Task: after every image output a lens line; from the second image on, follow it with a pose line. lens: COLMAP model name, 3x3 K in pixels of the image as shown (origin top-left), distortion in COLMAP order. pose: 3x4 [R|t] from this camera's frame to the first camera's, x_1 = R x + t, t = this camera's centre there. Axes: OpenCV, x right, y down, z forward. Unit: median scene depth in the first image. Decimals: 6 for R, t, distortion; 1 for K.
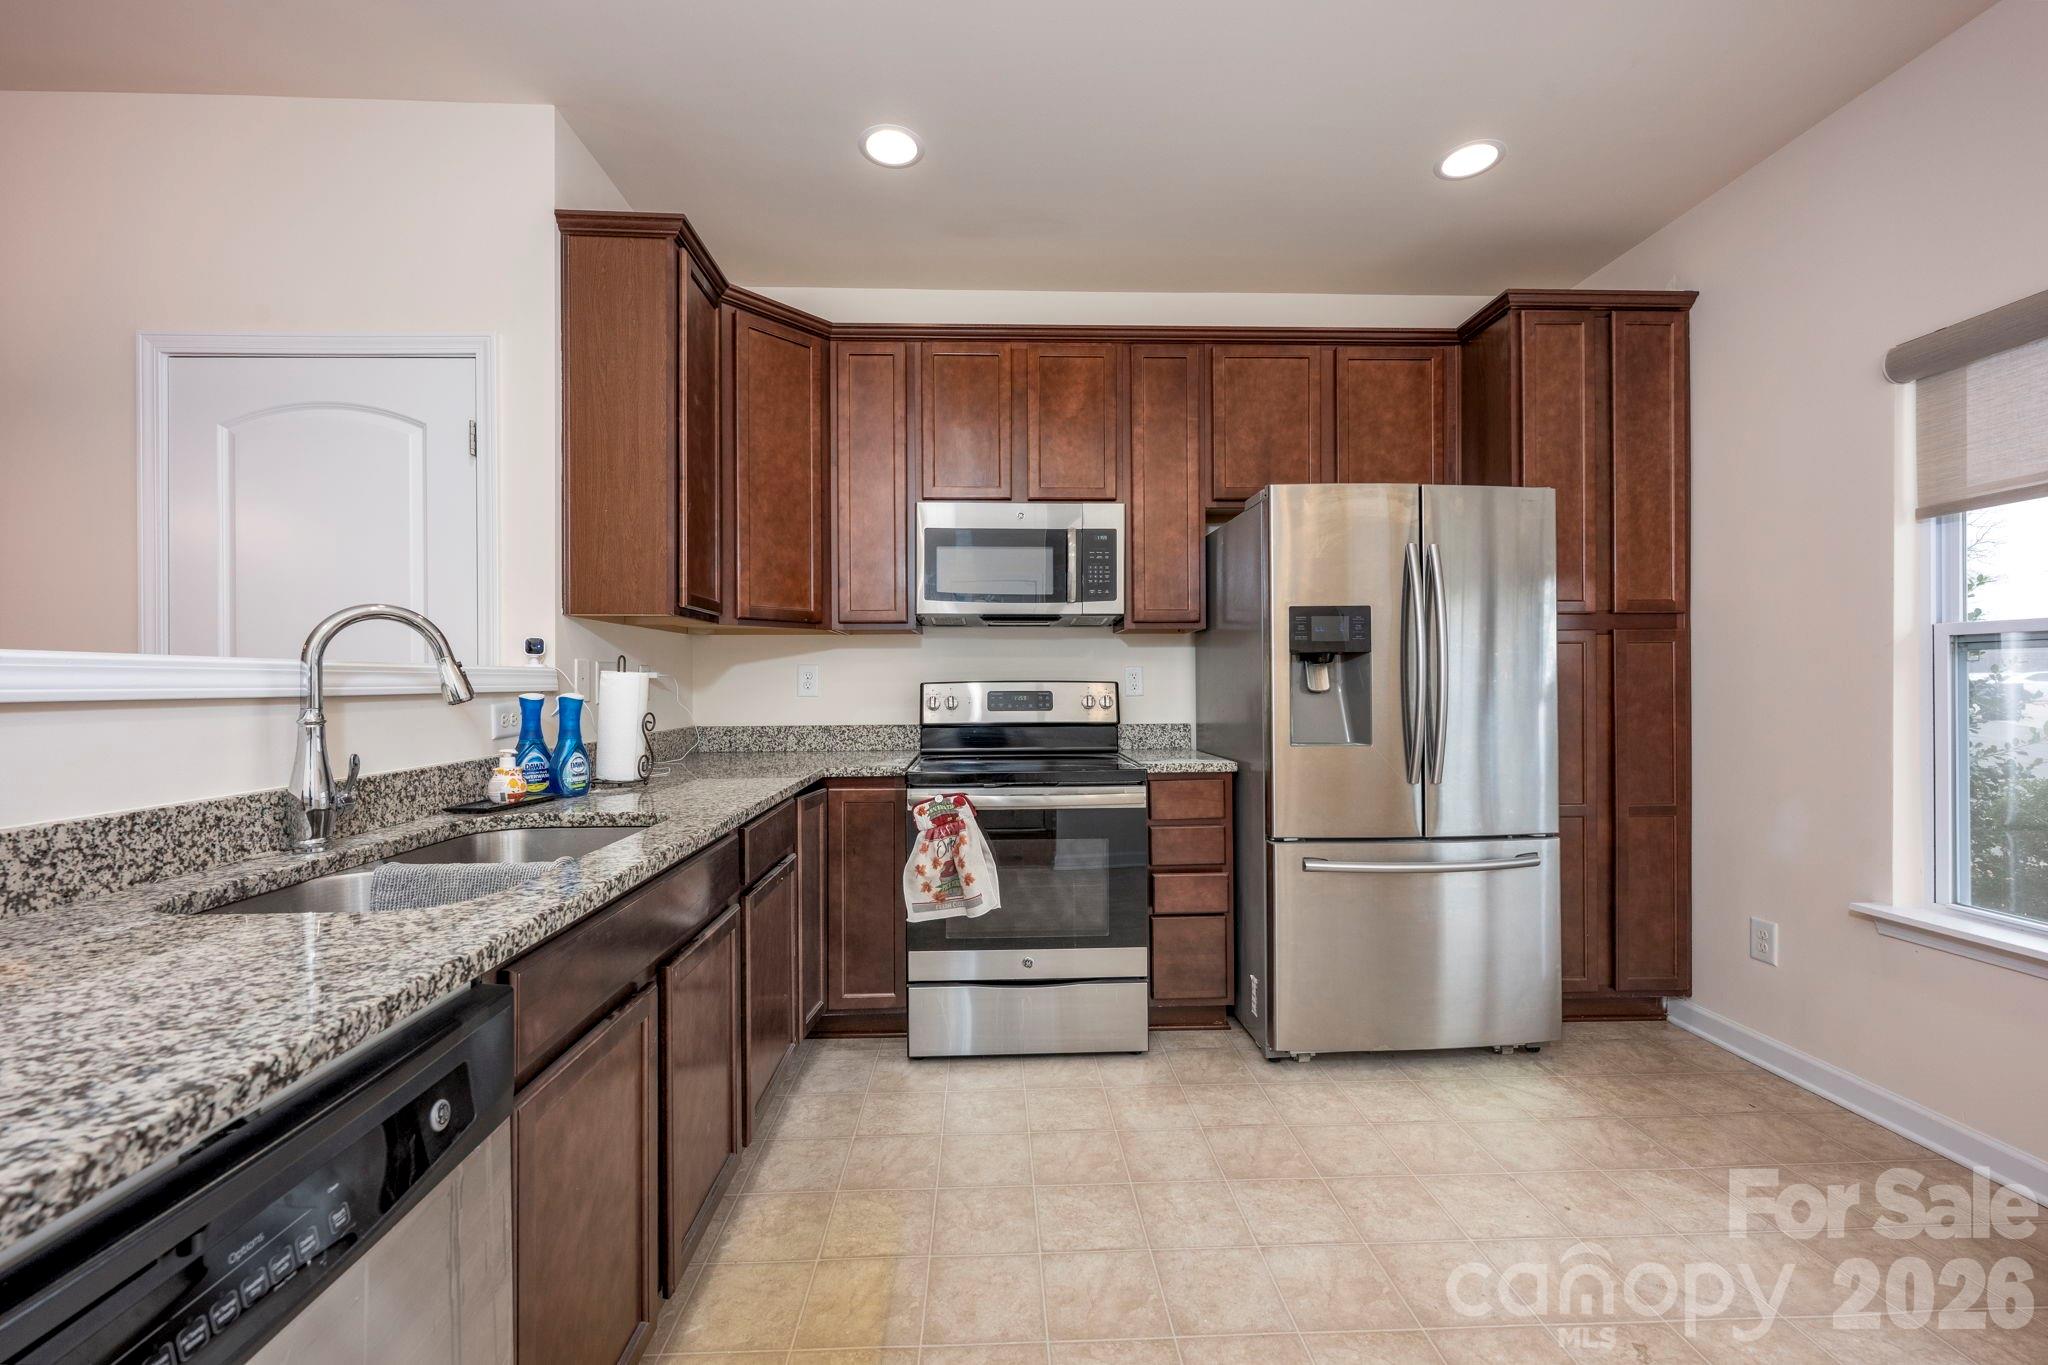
lens RADIAL K [[825.0, 0, 1013.8], [0, 825.0, 681.8], [0, 0, 1]] dist [-0.000792, 0.000029]
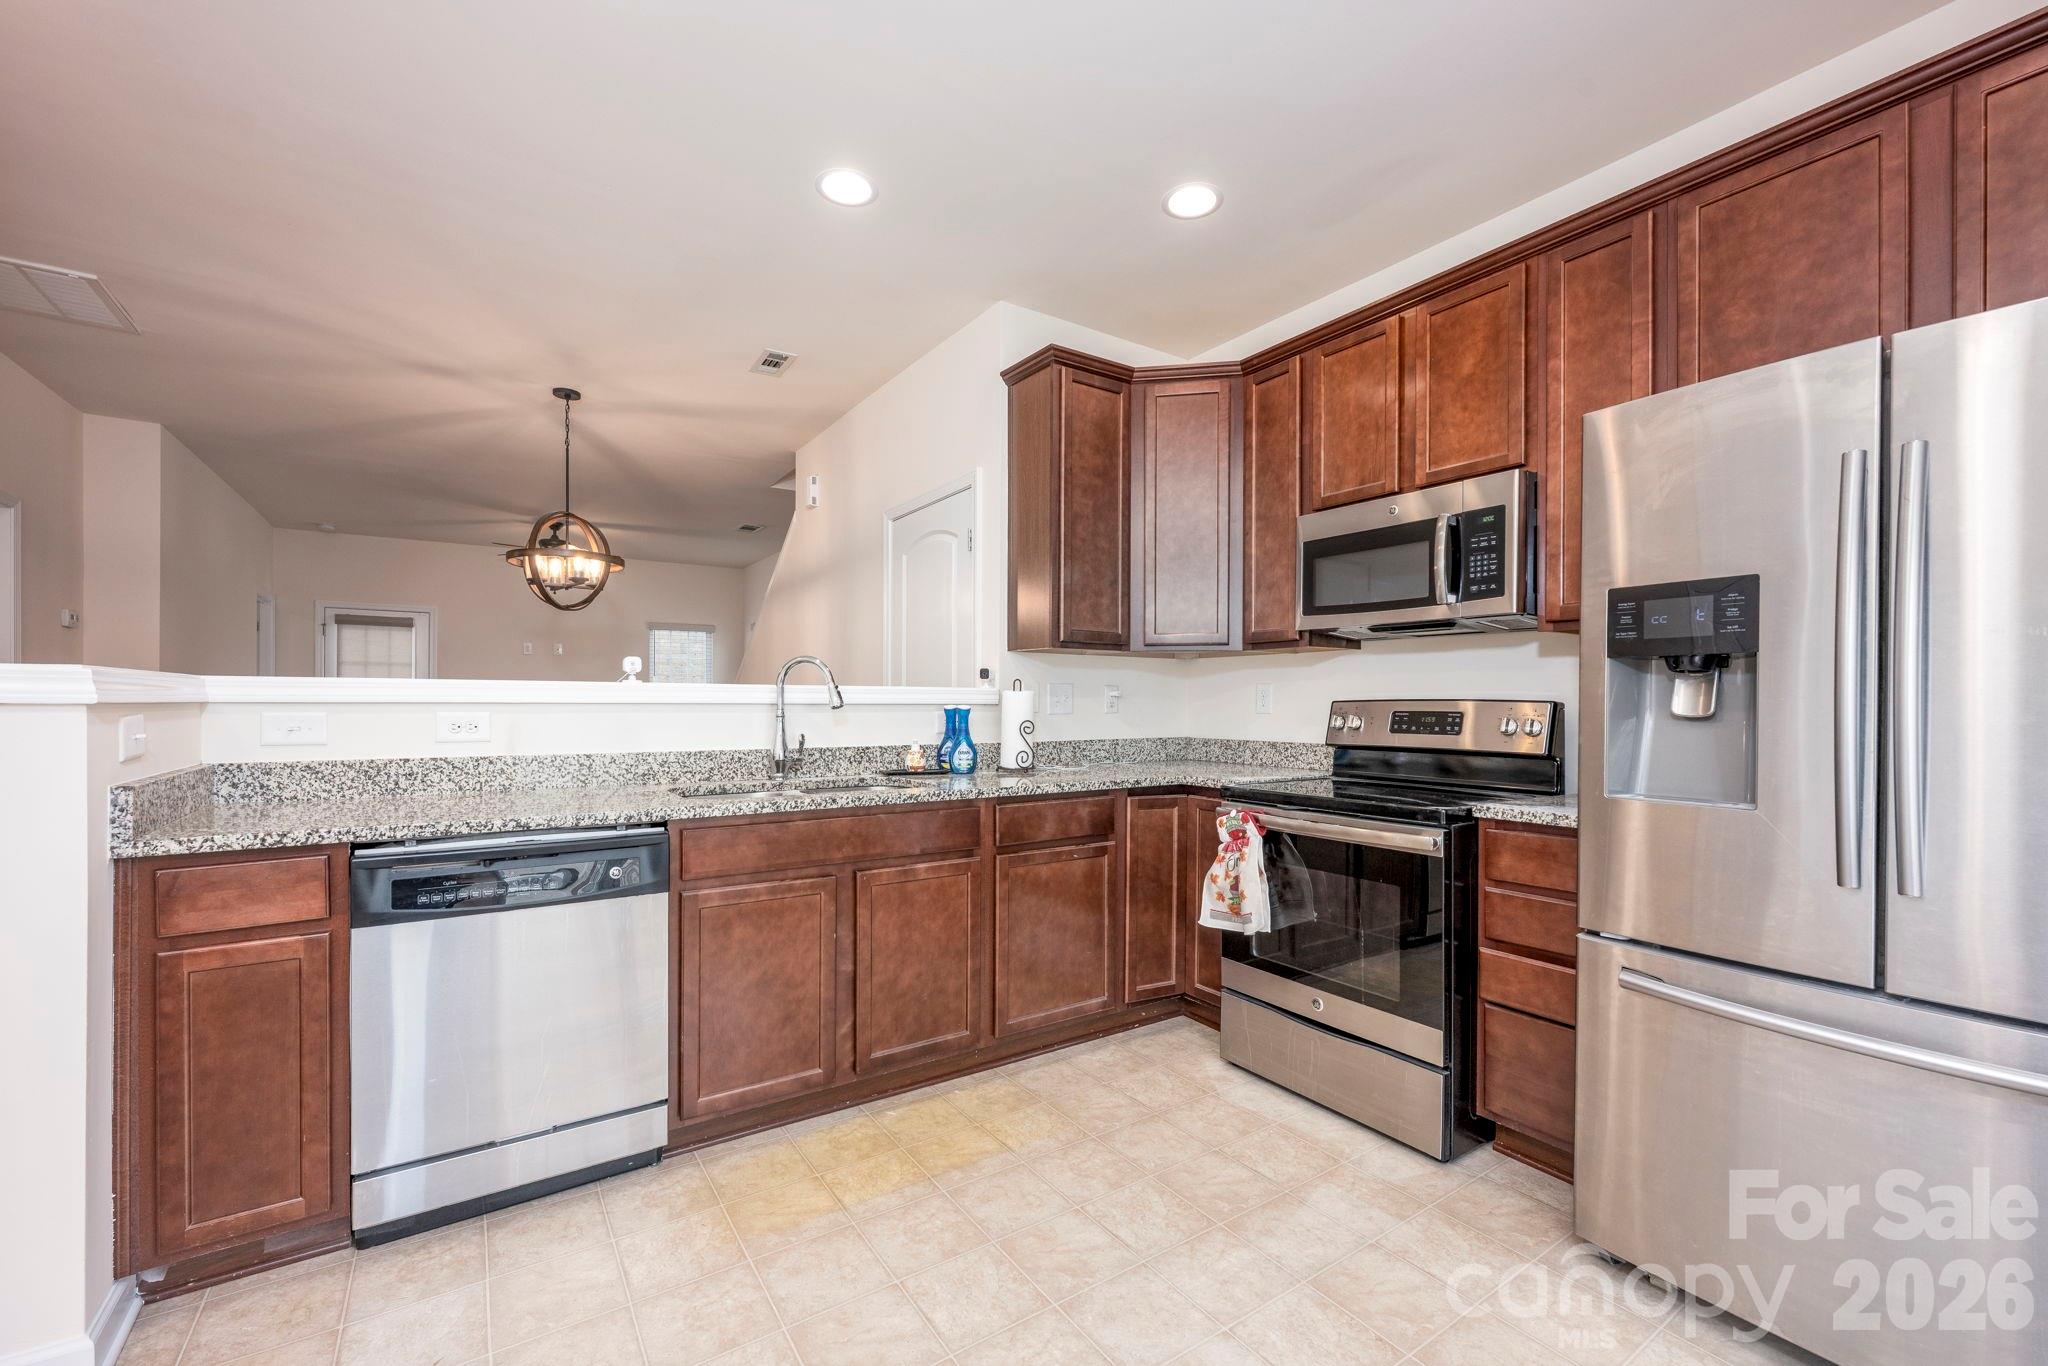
lens RADIAL K [[841.7, 0, 1024.8], [0, 841.7, 706.6], [0, 0, 1]] dist [0.001055, 0.000476]
pose [[0.527425, 0.011970, -0.849517, 0.602744], [-0.006701, 0.999928, 0.009930, 0.000578], [0.849575, 0.000455, 0.527468, 0.210017]]
